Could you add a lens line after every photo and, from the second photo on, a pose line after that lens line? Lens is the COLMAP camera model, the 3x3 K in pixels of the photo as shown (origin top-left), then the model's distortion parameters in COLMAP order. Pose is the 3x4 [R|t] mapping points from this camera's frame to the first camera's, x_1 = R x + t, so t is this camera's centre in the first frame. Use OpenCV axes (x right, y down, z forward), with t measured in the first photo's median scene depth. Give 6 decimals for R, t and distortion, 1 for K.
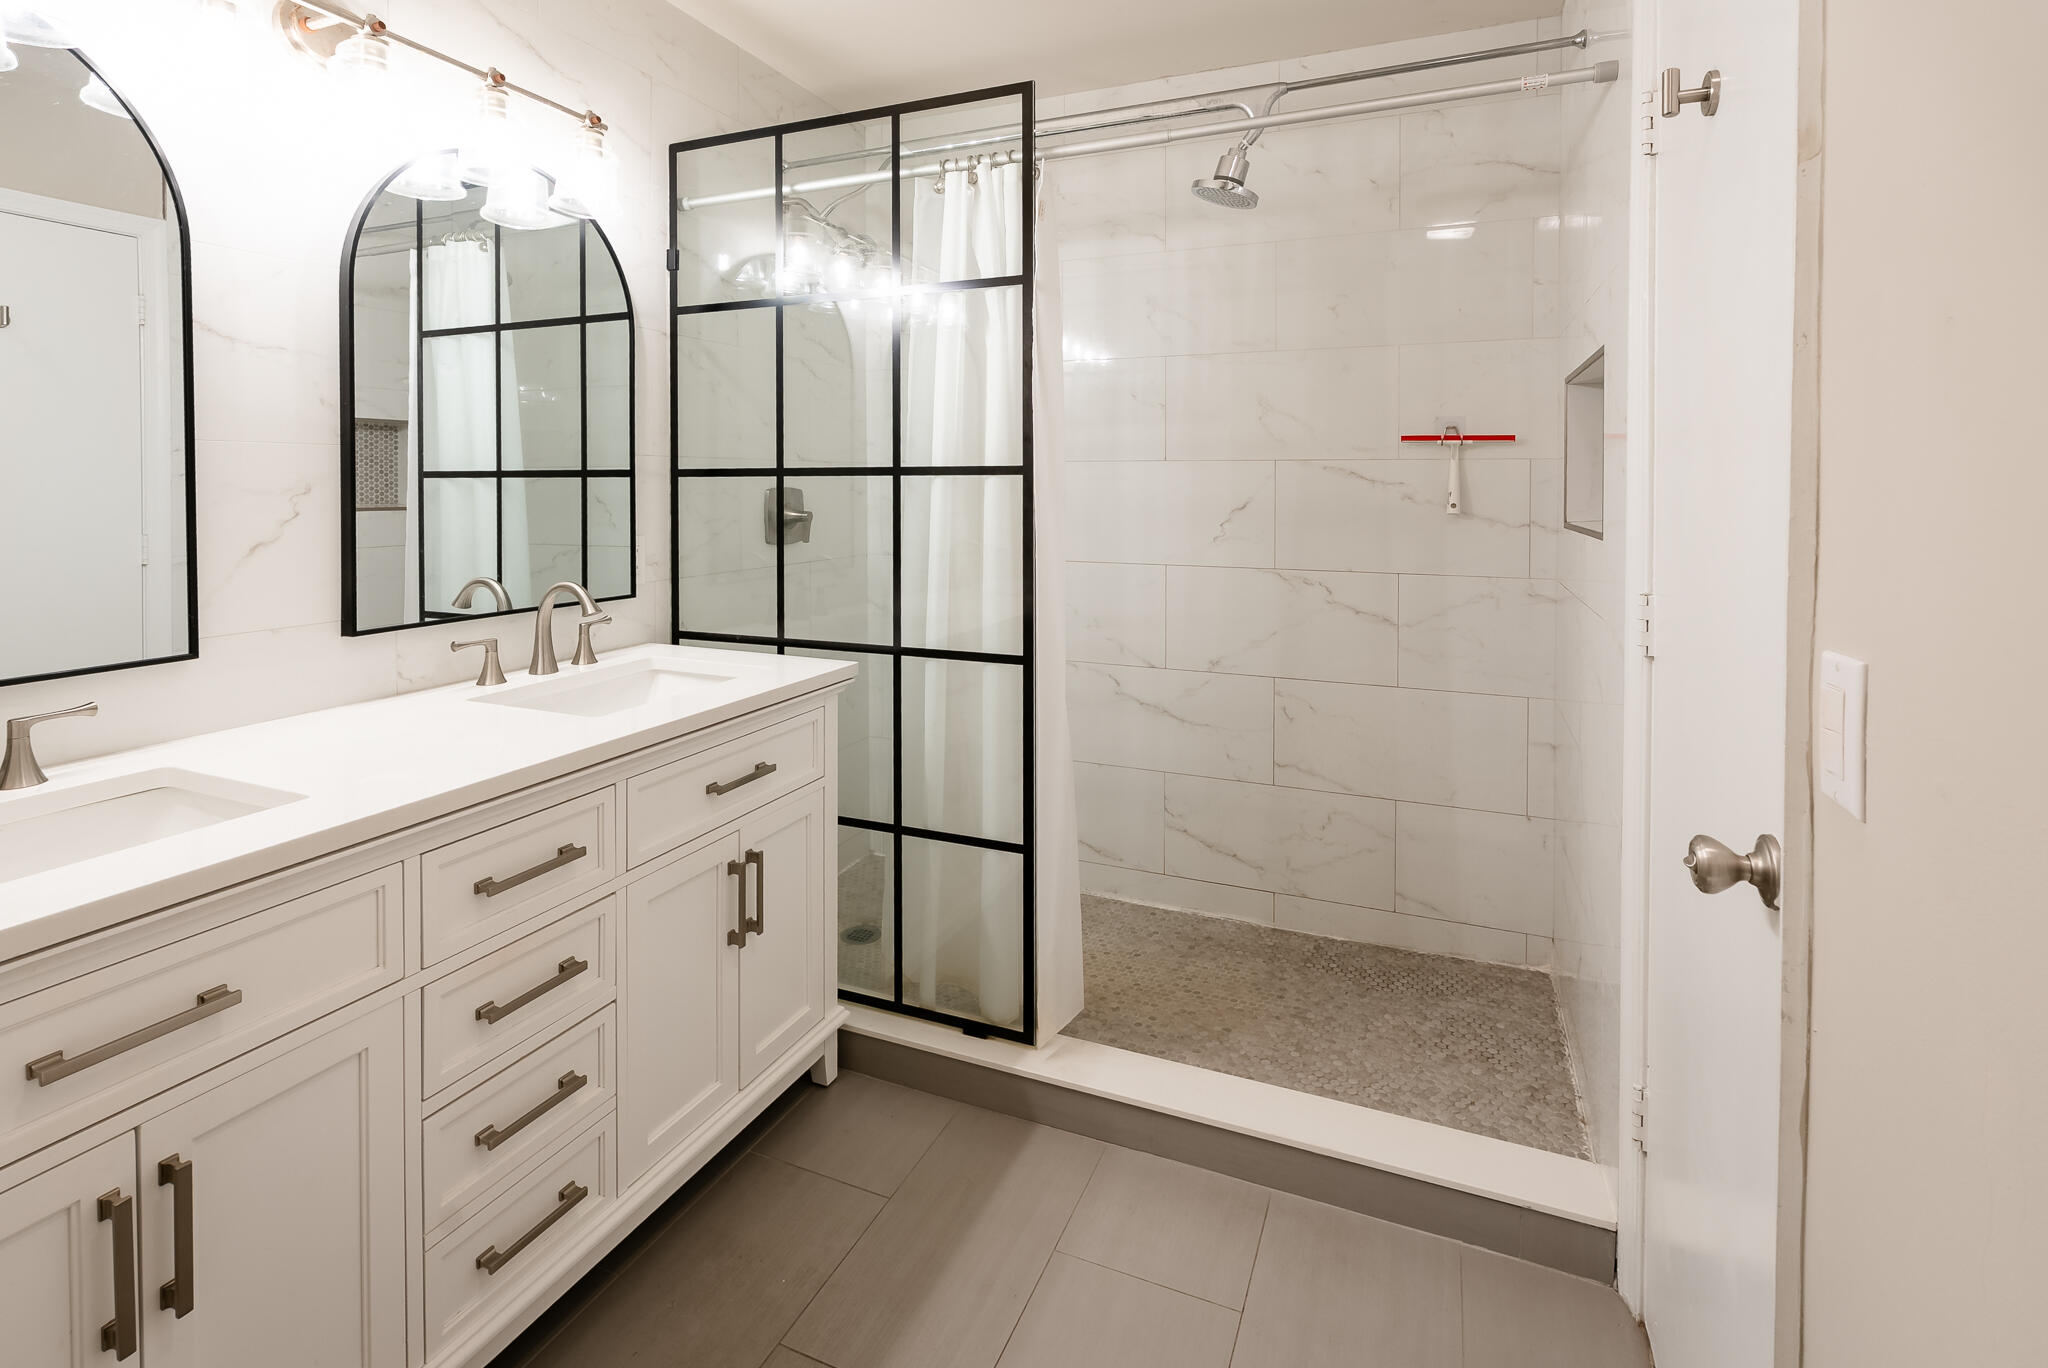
lens RADIAL K [[1032.7, 0, 1024.0], [0, 1032.7, 684.0], [0, 0, 1]] dist [0.002355, 0.000369]
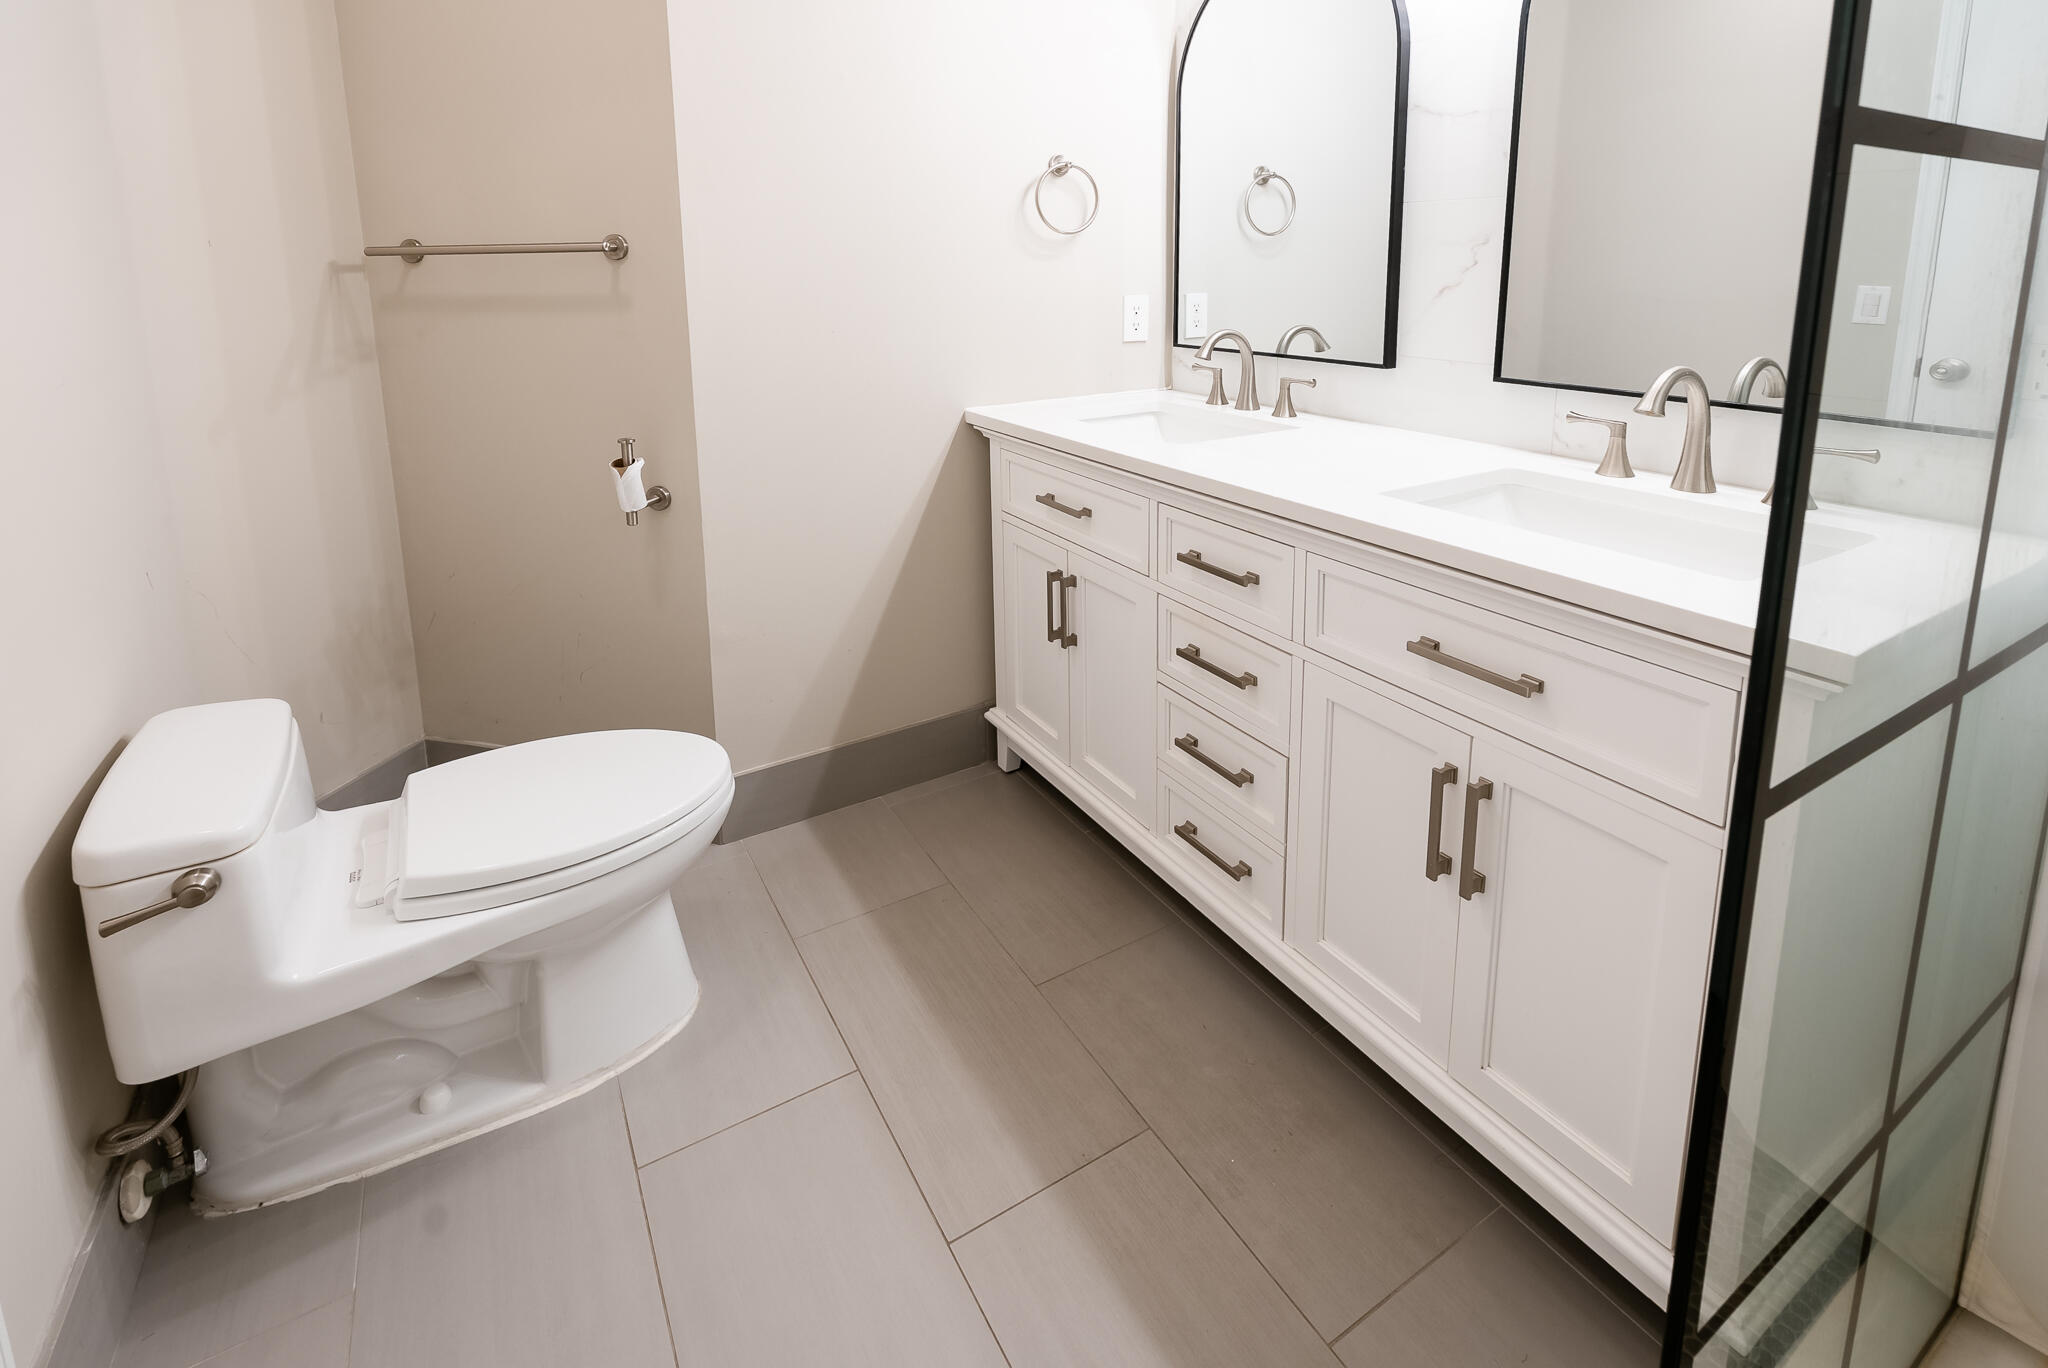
lens RADIAL K [[1502.4, 0, 1024.0], [0, 1502.4, 684.0], [0, 0, 1]] dist [-0.005165, -0.001728]
pose [[-0.742722, 0.206043, -0.637111, 0.796520], [-0.095518, 0.909148, 0.405371, -0.366066], [0.662752, 0.361934, -0.655564, 1.933172]]
